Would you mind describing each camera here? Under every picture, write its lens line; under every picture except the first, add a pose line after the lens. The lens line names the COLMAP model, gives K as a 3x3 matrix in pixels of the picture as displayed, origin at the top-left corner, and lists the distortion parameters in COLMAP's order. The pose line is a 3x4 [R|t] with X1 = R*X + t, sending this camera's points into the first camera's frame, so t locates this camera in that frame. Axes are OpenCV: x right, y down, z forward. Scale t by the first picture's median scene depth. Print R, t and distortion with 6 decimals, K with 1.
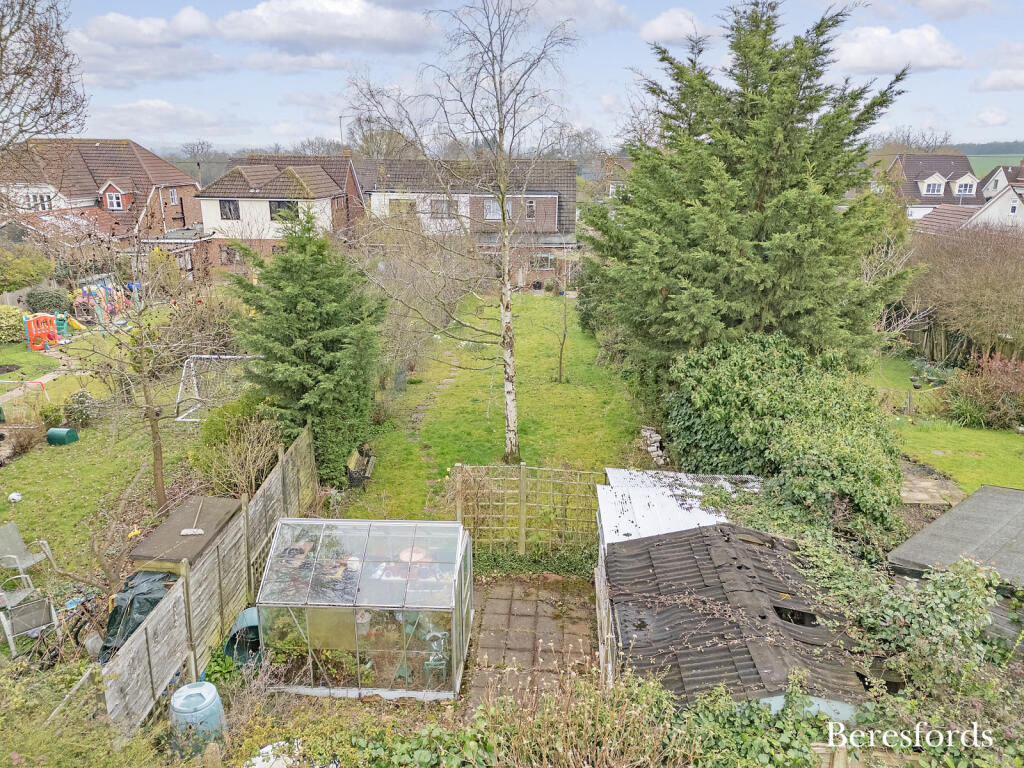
lens RADIAL K [[737.7, 0, 516.5], [0, 737.7, 381.8], [0, 0, 1]] dist [0.079587, -0.069582]
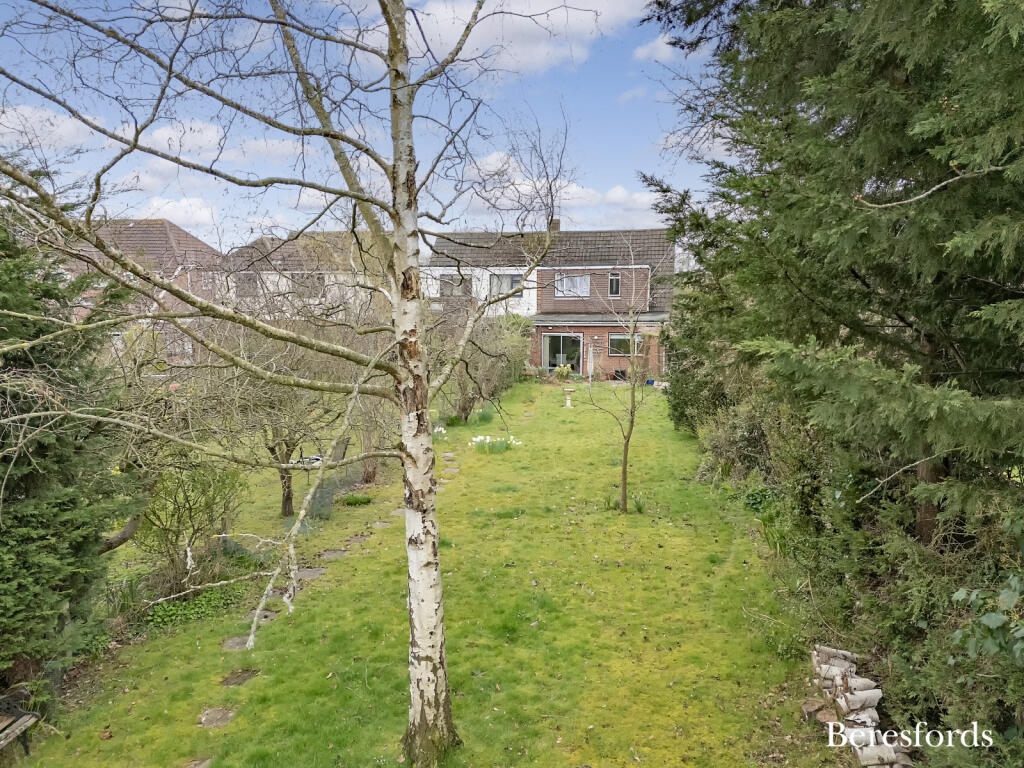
lens RADIAL K [[737.7, 0, 516.5], [0, 737.7, 381.8], [0, 0, 1]] dist [0.079587, -0.069582]
pose [[0.989504, 0.007888, -0.144293, 0.062403], [-0.031267, 0.986543, -0.160482, -0.003546], [0.141085, 0.163309, 0.976435, 0.491930]]
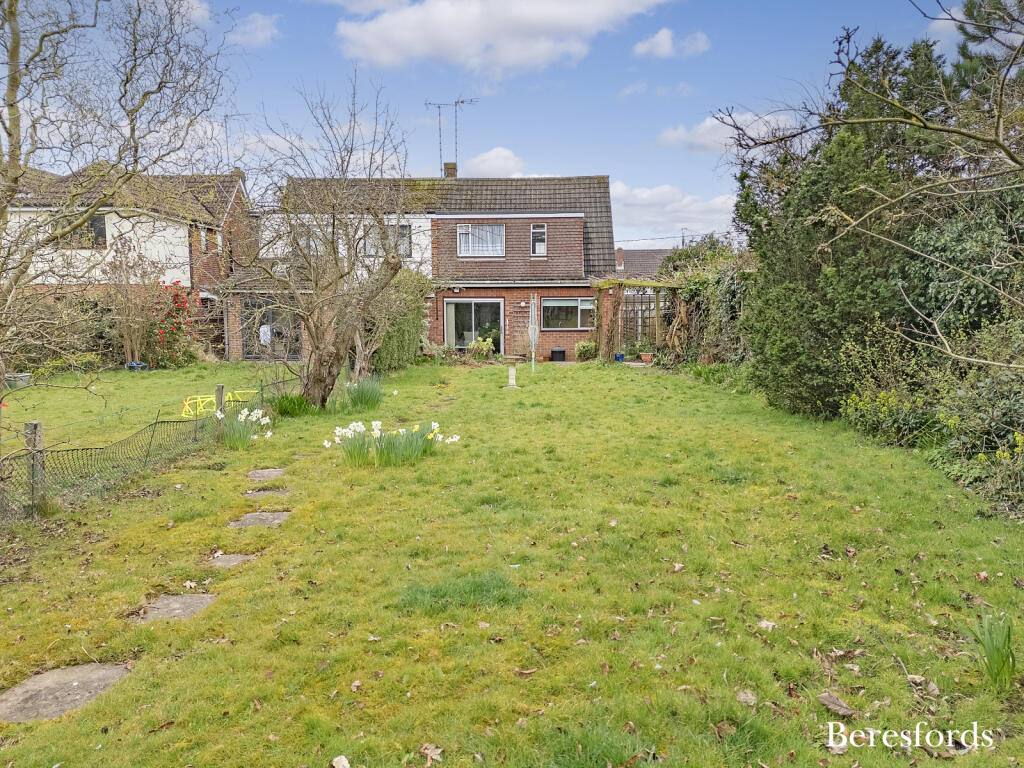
lens RADIAL K [[737.7, 0, 516.5], [0, 737.7, 381.8], [0, 0, 1]] dist [0.079587, -0.069582]
pose [[0.999551, -0.017881, 0.024054, -0.026989], [0.022269, 0.980202, -0.196741, -0.025988], [-0.020060, 0.197189, 0.980160, 0.947871]]
